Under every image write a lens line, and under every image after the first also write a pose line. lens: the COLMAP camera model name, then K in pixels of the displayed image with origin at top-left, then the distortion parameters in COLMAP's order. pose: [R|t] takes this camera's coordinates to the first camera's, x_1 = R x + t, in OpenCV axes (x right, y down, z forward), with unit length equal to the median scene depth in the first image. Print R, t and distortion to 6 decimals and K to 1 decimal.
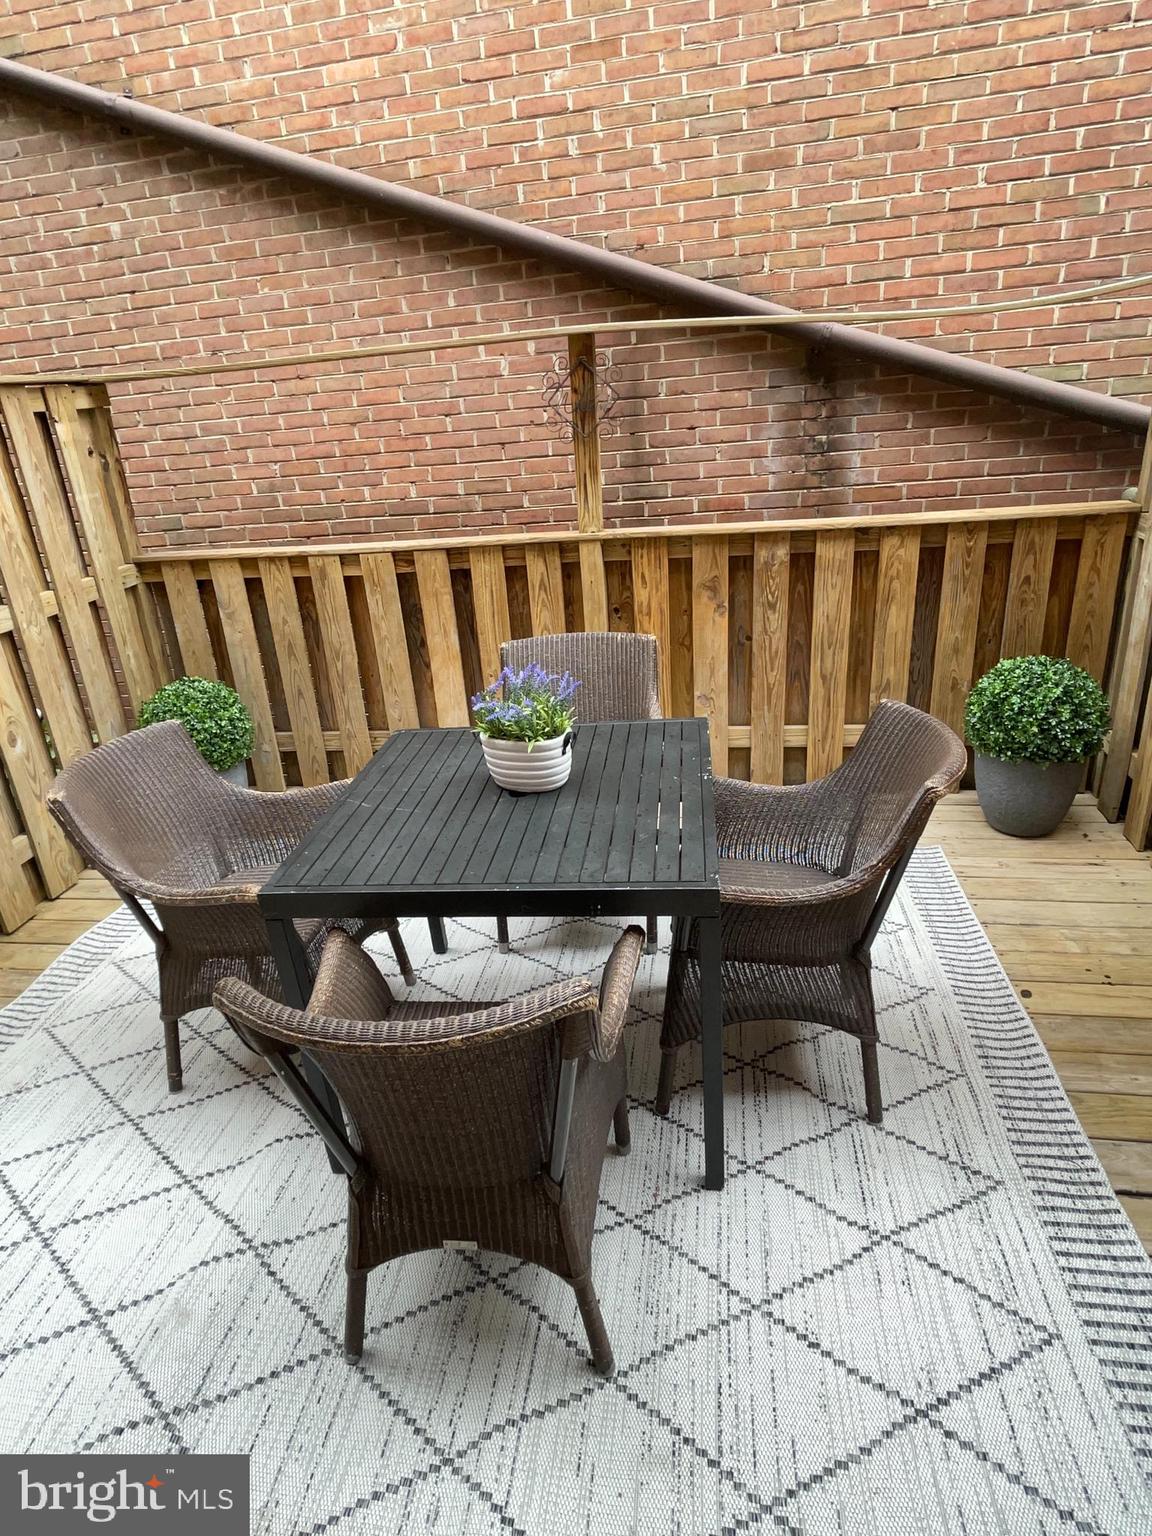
lens RADIAL K [[849.4, 0, 569.2], [0, 849.4, 764.1], [0, 0, 1]] dist [-0.016358, 0.008158]
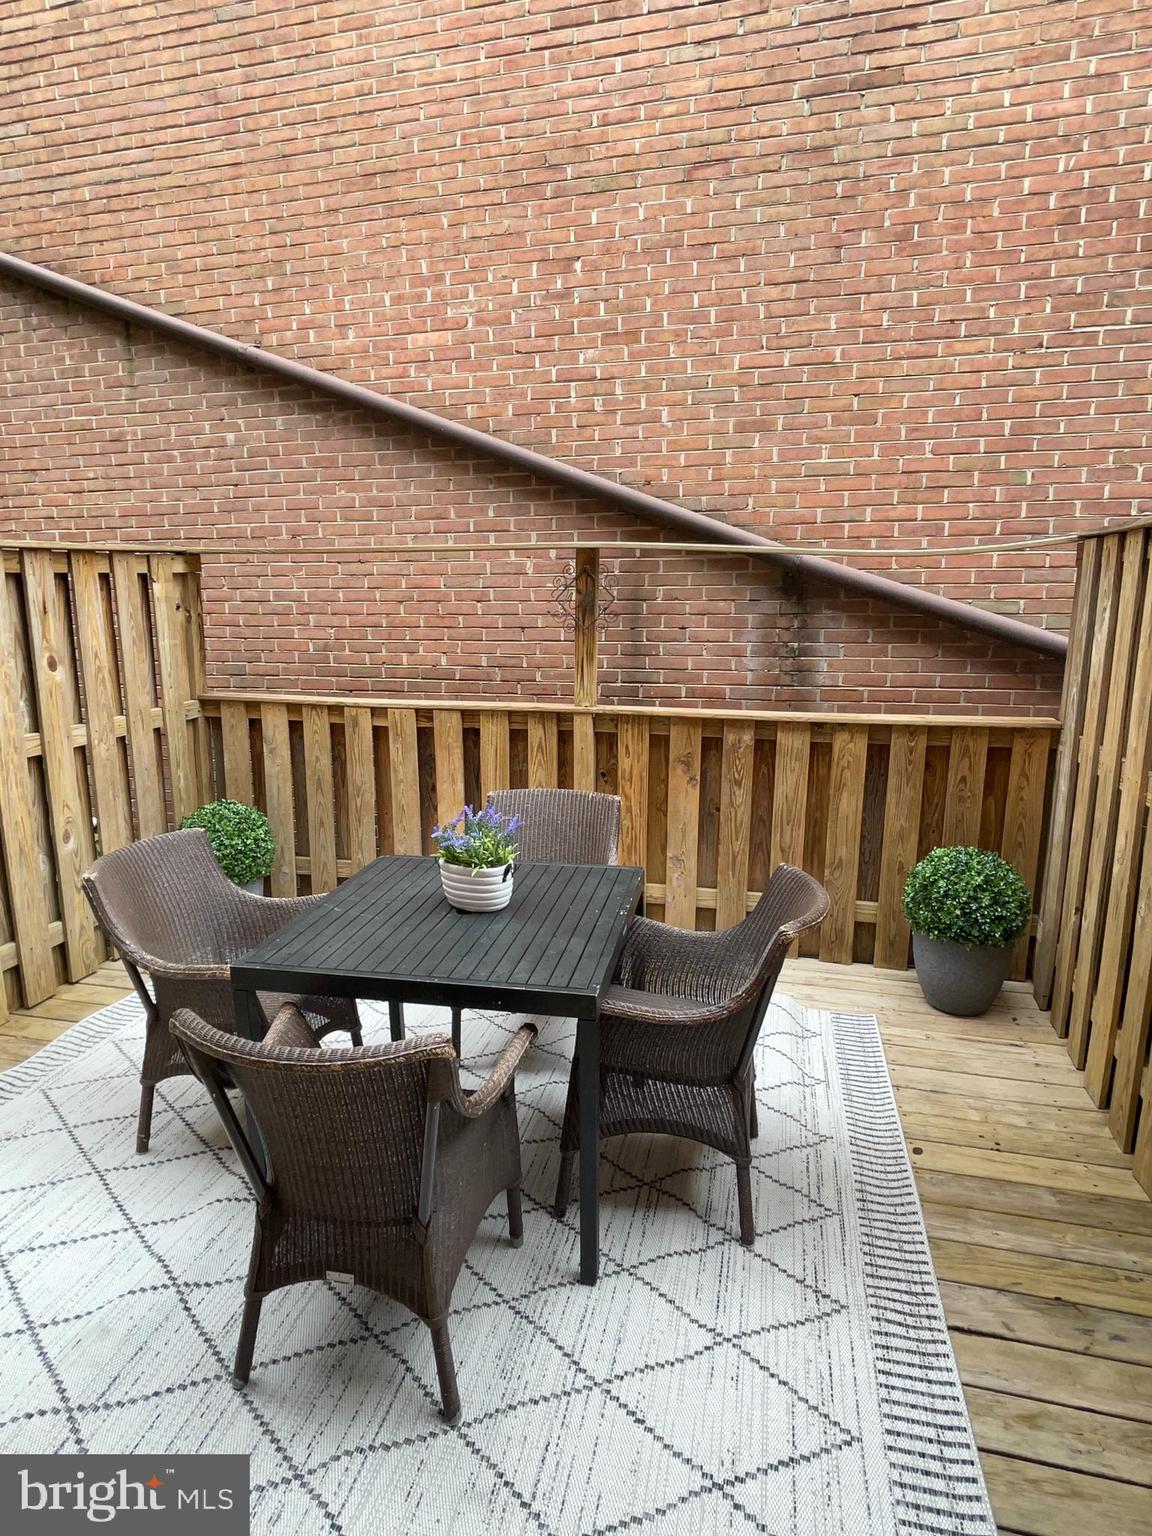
lens RADIAL K [[849.4, 0, 574.5], [0, 849.4, 774.4], [0, 0, 1]] dist [-0.016358, 0.008158]
pose [[0.994388, 0.088178, -0.058457, 0.100827], [-0.097420, 0.978660, -0.180927, 0.031377], [0.041255, 0.185606, 0.981758, -0.135683]]
